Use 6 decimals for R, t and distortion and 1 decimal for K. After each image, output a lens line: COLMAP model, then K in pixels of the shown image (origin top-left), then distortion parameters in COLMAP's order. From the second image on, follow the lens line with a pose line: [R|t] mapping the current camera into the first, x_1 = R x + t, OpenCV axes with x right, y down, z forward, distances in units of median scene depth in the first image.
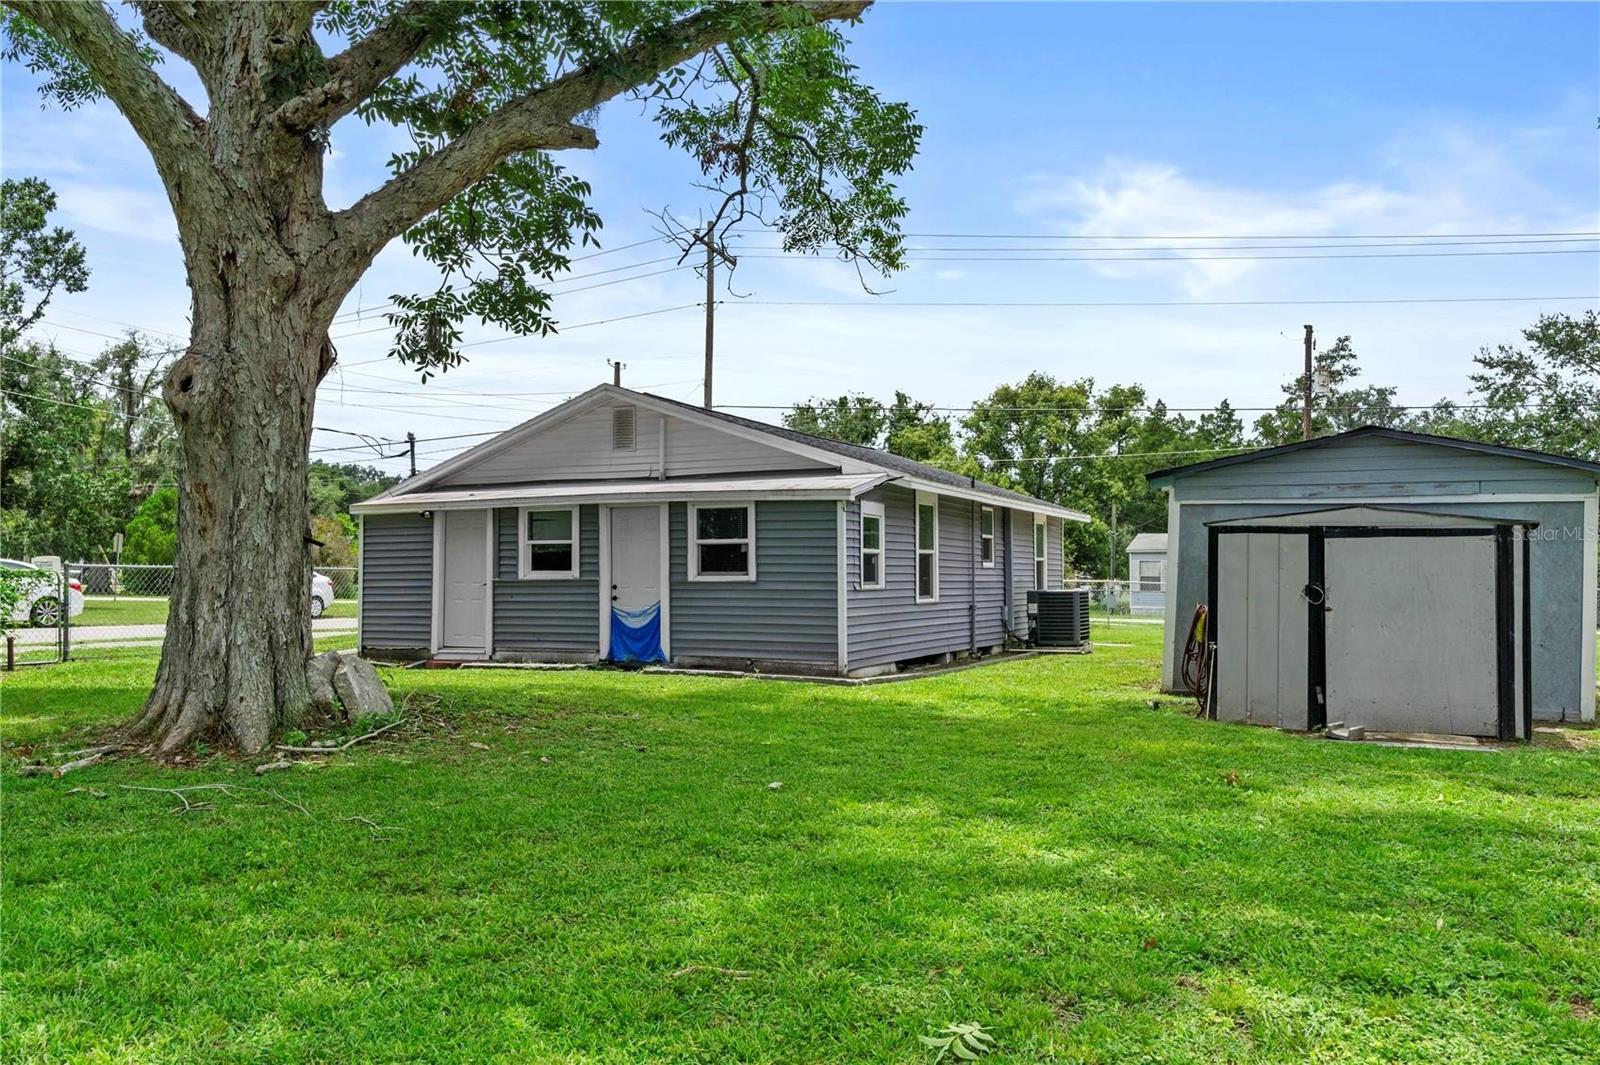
lens RADIAL K [[1201.5, 0, 799.3], [0, 1201.5, 536.8], [0, 0, 1]] dist [-0.009243, -0.004959]
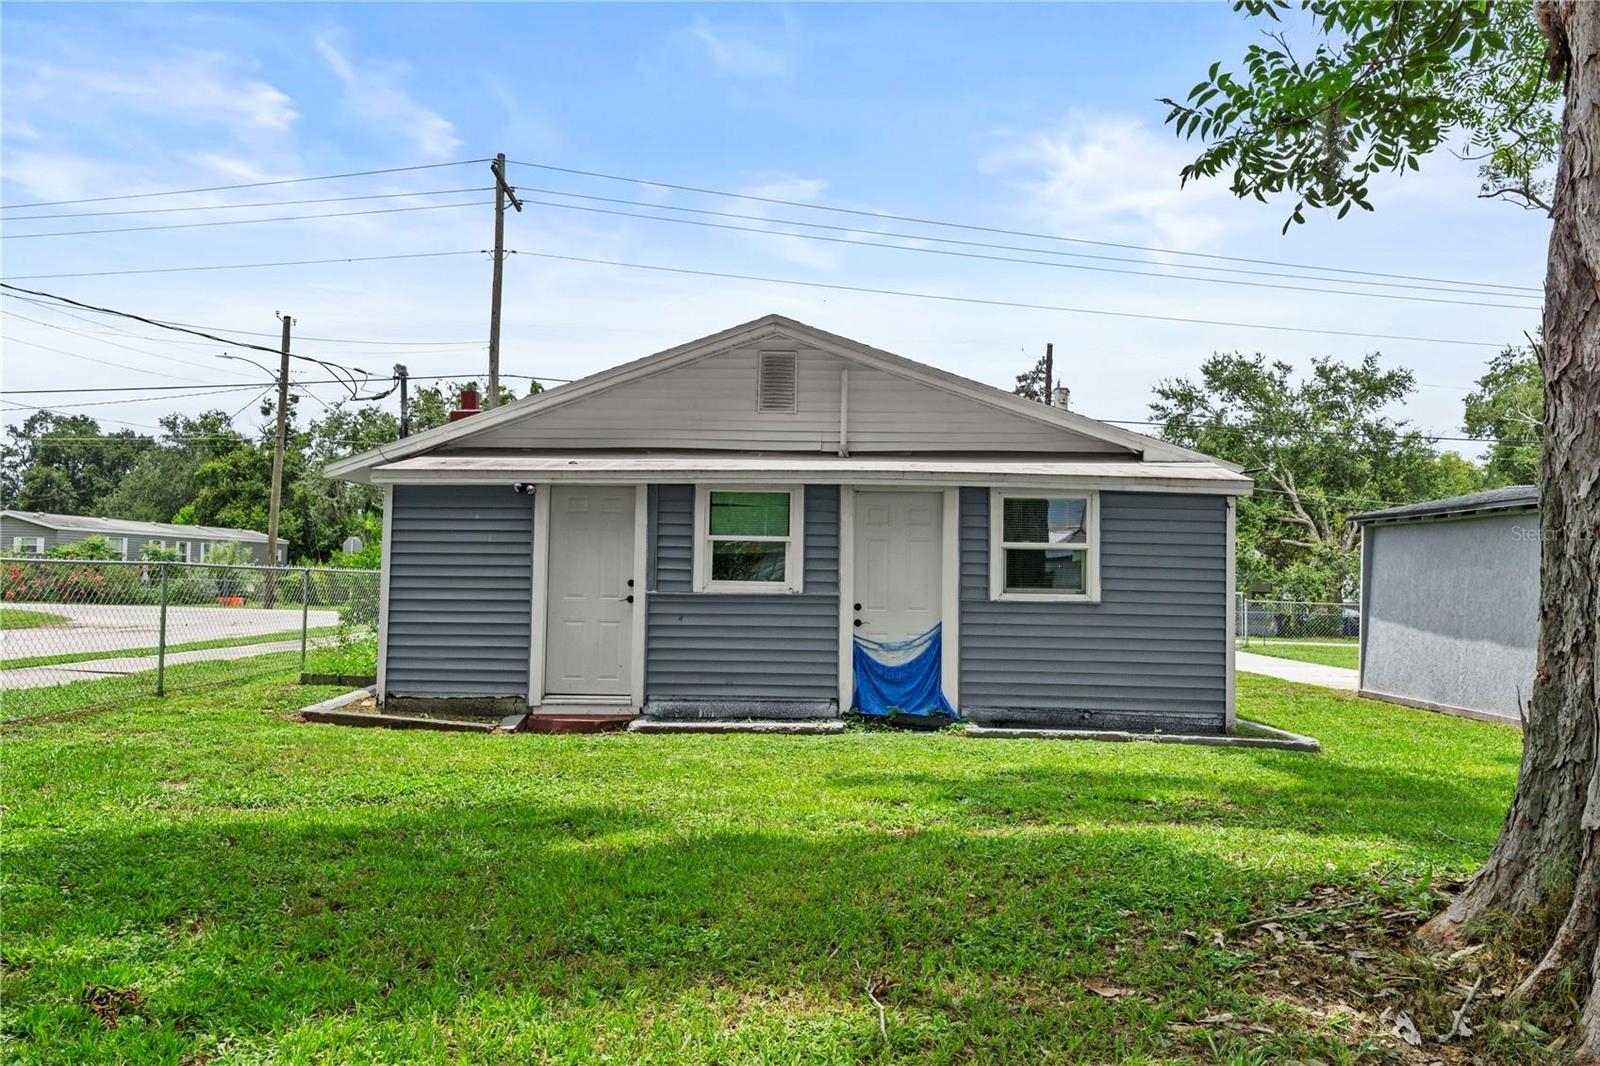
lens RADIAL K [[1201.5, 0, 796.6], [0, 1201.5, 527.6], [0, 0, 1]] dist [-0.009243, -0.004959]
pose [[0.931707, 0.033255, 0.361684, -0.427896], [-0.029942, 0.999443, -0.014764, 0.007742], [-0.361974, 0.002927, 0.932184, 0.363994]]
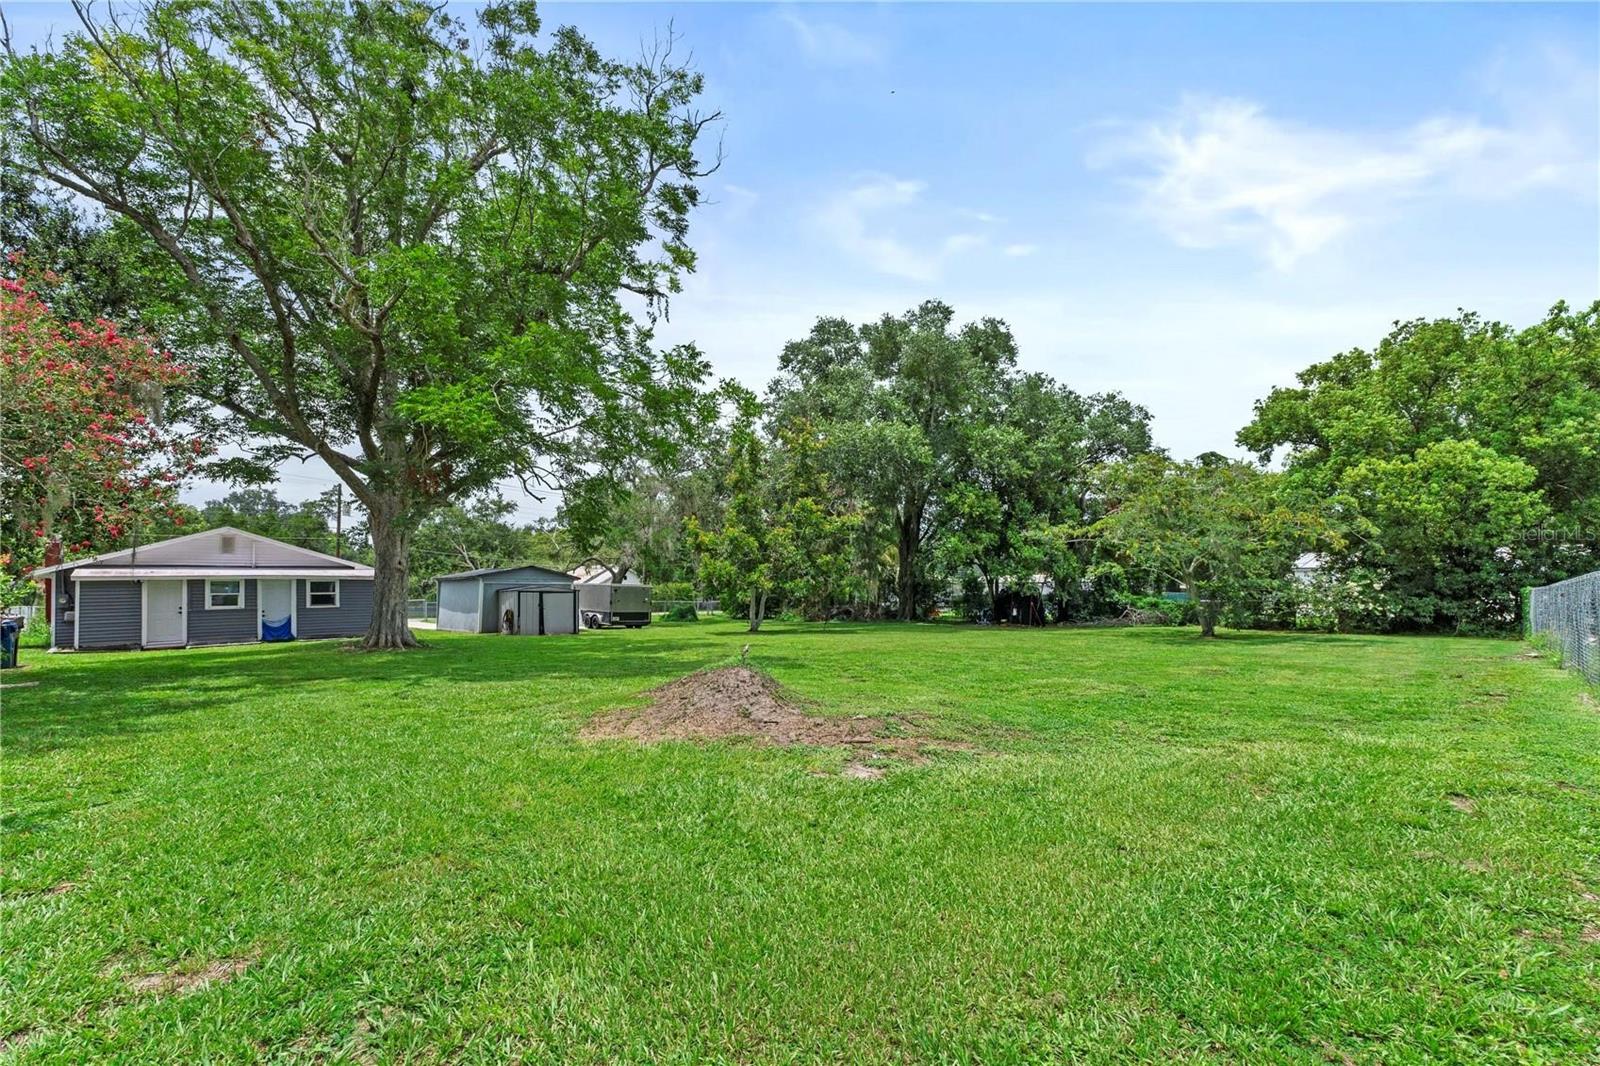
lens RADIAL K [[696.0, 0, 795.4], [0, 696.0, 570.7], [0, 0, 1]] dist [0.002690, 0.000379]
pose [[0.409581, 0.018314, 0.912090, -1.024851], [-0.014502, 0.999803, -0.013563, -0.040376], [-0.912158, -0.007672, 0.409766, -0.628870]]
